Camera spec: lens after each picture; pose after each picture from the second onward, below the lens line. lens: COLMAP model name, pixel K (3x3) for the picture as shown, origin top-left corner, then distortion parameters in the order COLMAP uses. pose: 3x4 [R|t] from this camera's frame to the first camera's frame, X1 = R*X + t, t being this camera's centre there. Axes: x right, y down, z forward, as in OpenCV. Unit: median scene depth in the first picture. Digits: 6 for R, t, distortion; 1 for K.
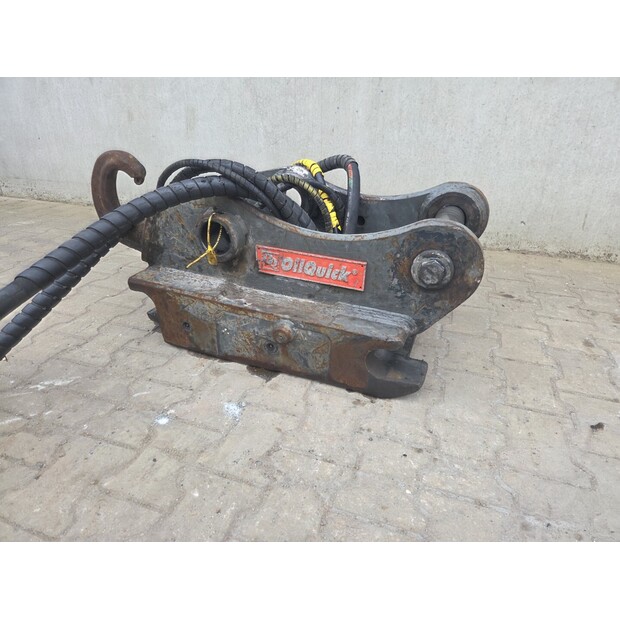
lens RADIAL K [[411.8, 0, 310.0], [0, 411.8, 310.0], [0, 0, 1]] dist [0.066979, -0.043829]
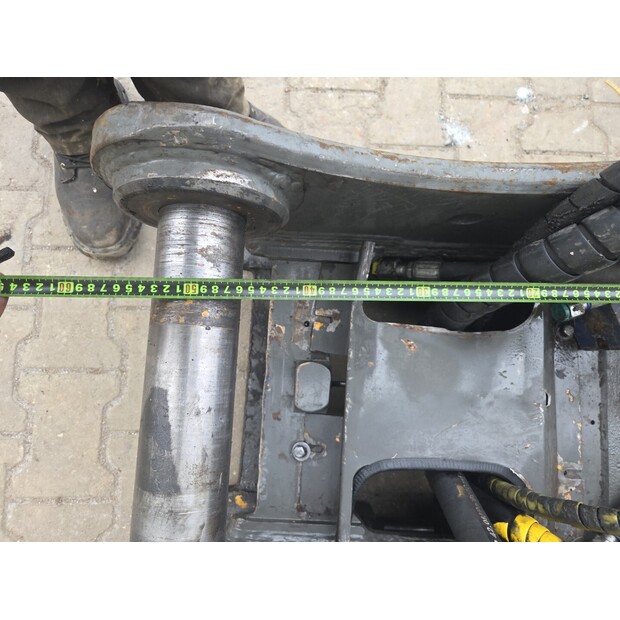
lens RADIAL K [[426.2, 0, 307.9], [0, 426.2, 313.4], [0, 0, 1]] dist [0.010602, -0.000356]
pose [[-0.944907, 0.313074, -0.095577, 0.270864], [-0.209162, -0.352866, 0.911996, -0.573560], [0.251797, 0.881743, 0.398909, 0.926304]]
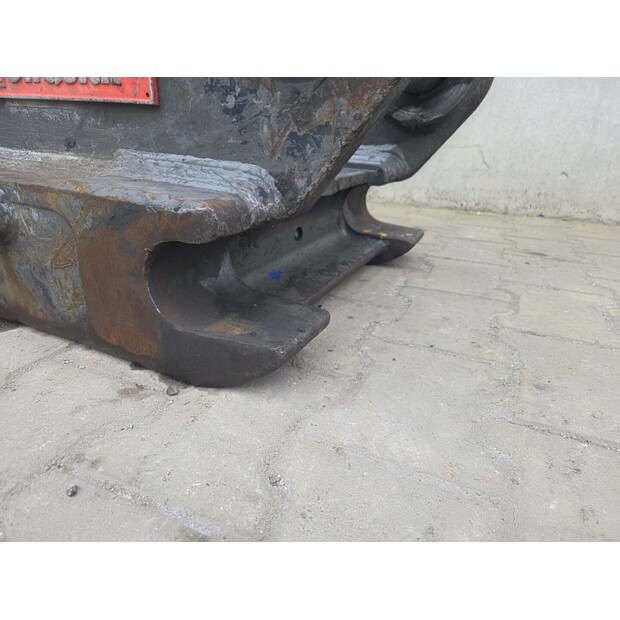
lens RADIAL K [[423.2, 0, 304.5], [0, 423.2, 303.3], [0, 0, 1]] dist [0.064209, -0.048689]
pose [[0.995980, 0.054837, -0.070825, 0.316709], [-0.061116, 0.994086, -0.089769, 0.174205], [0.065484, 0.093736, 0.993441, 0.625504]]
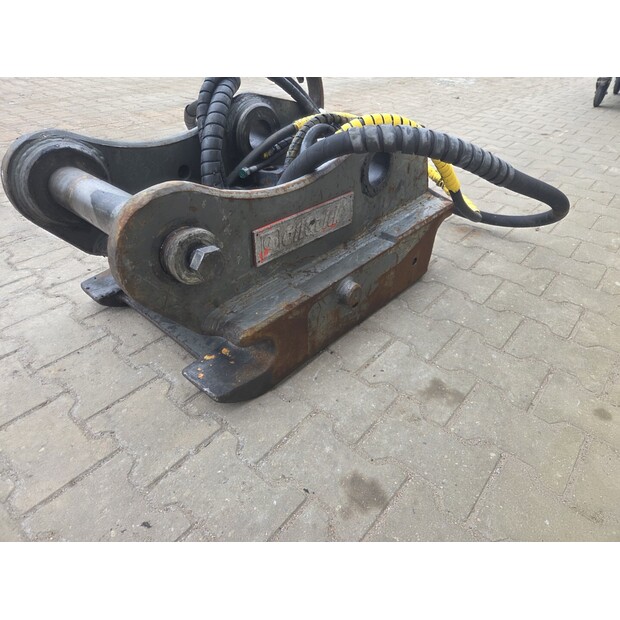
lens RADIAL K [[411.8, 0, 310.0], [0, 411.8, 310.0], [0, 0, 1]] dist [0.066979, -0.043829]
pose [[-0.356831, 0.539818, -0.762409, 0.934375], [-0.446554, 0.618284, 0.646772, -0.759369], [0.820525, 0.571245, 0.020435, 1.530989]]
